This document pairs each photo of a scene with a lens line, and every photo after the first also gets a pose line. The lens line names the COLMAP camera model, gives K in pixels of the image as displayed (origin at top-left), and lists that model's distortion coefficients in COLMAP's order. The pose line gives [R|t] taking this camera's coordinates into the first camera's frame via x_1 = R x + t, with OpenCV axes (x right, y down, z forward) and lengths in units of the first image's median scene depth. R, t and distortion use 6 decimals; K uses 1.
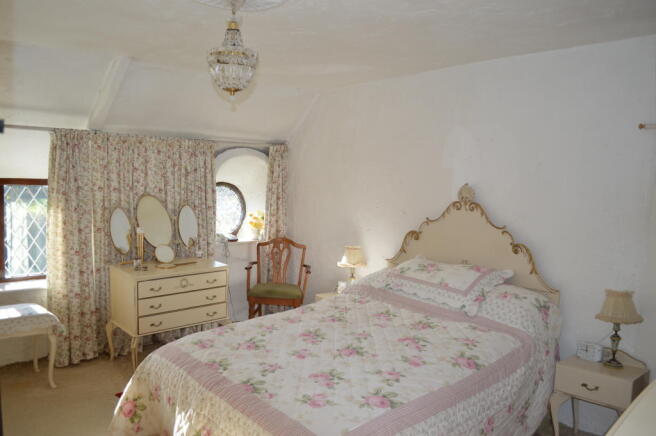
lens RADIAL K [[523.8, 0, 328.0], [0, 523.8, 218.0], [0, 0, 1]] dist [-0.075123, -0.001973]
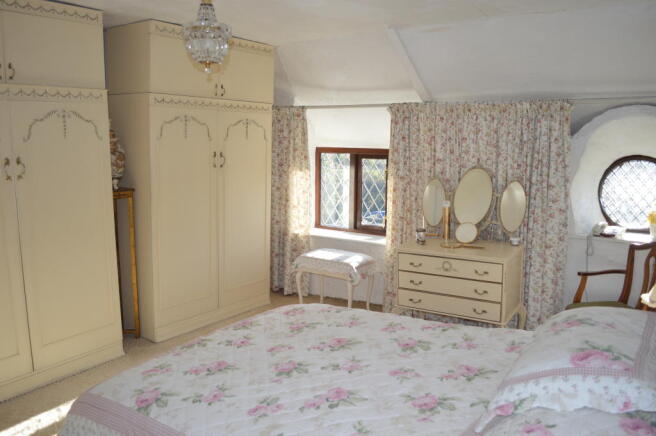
lens RADIAL K [[523.8, 0, 328.0], [0, 523.8, 218.0], [0, 0, 1]] dist [-0.075123, -0.001973]
pose [[0.228061, 0.116903, -0.966603, 0.542453], [-0.071739, 0.992085, 0.103059, -0.035208], [0.971000, 0.045839, 0.234643, 0.598068]]
